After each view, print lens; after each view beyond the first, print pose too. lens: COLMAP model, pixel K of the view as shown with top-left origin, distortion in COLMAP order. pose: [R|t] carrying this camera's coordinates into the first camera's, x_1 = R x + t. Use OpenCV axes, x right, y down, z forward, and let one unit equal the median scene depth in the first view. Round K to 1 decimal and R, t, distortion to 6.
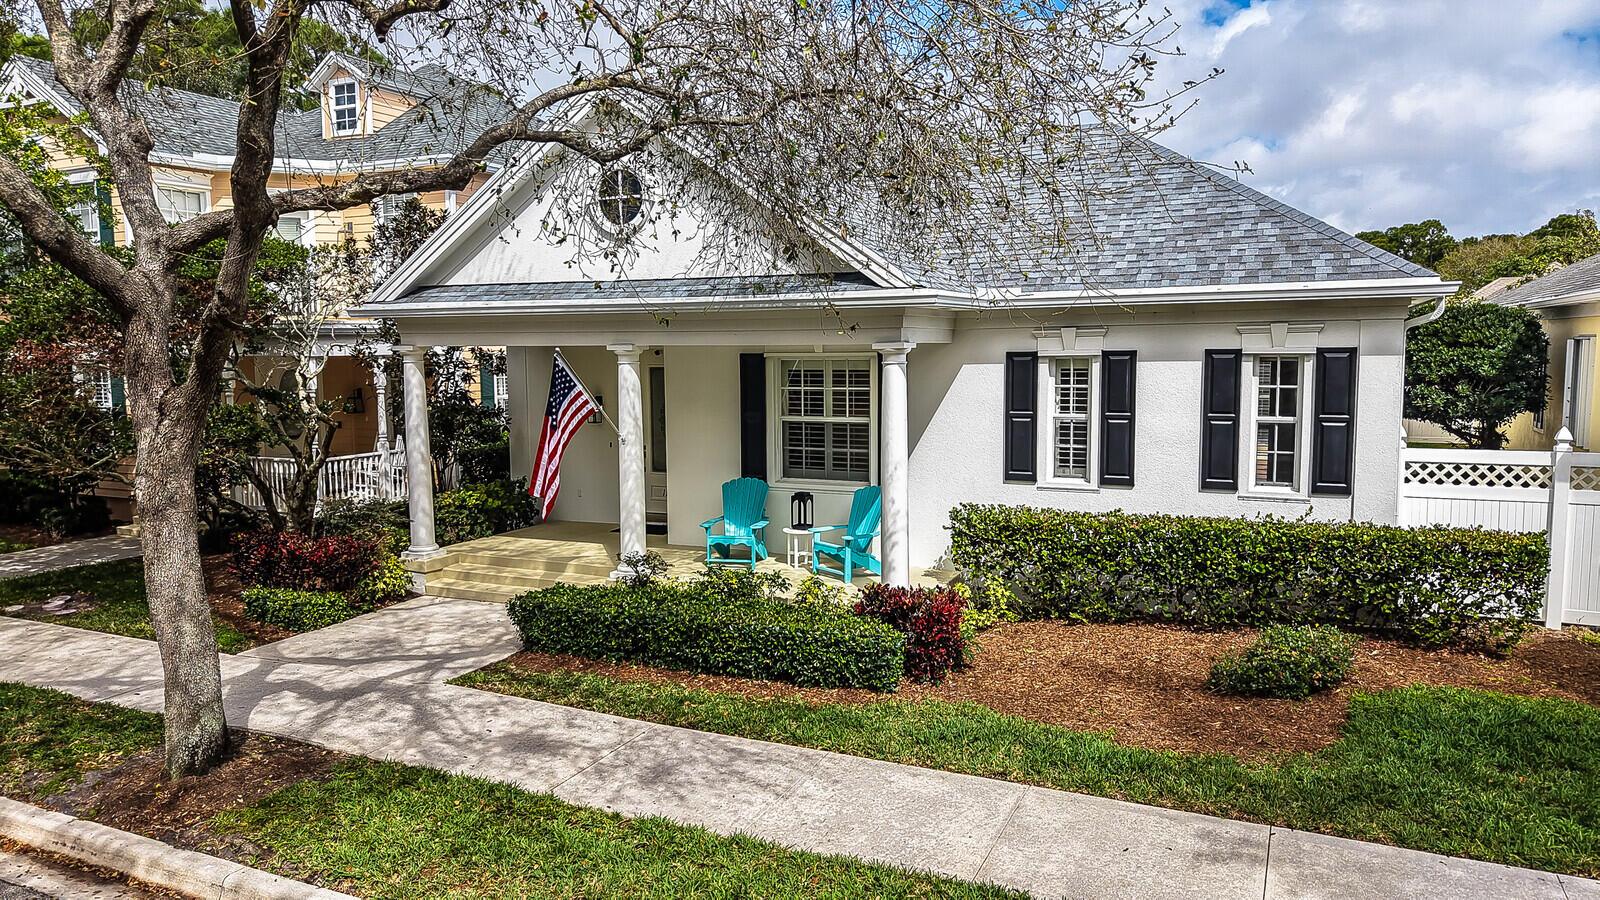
lens RADIAL K [[1071.7, 0, 794.2], [0, 1071.7, 452.8], [0, 0, 1]] dist [0.069408, -0.118401]
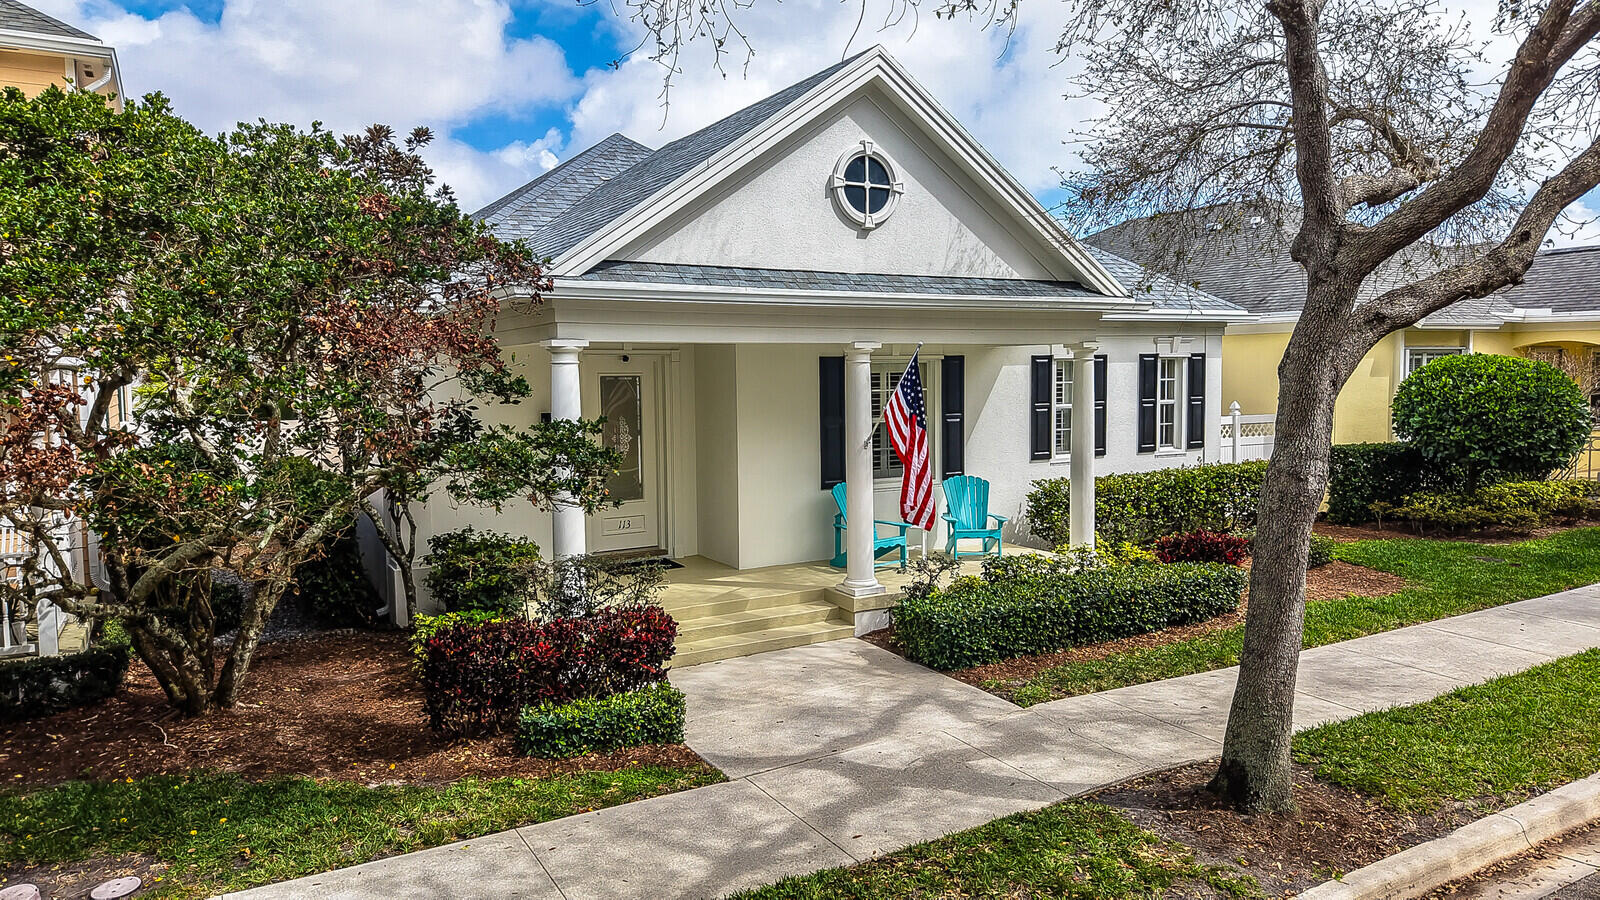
lens RADIAL K [[1071.7, 0, 794.2], [0, 1071.7, 452.8], [0, 0, 1]] dist [0.069408, -0.118401]
pose [[0.565412, -0.059432, 0.822665, -1.060131], [0.091367, 0.995775, 0.009143, -0.020834], [-0.819733, 0.069995, 0.568453, 0.578548]]
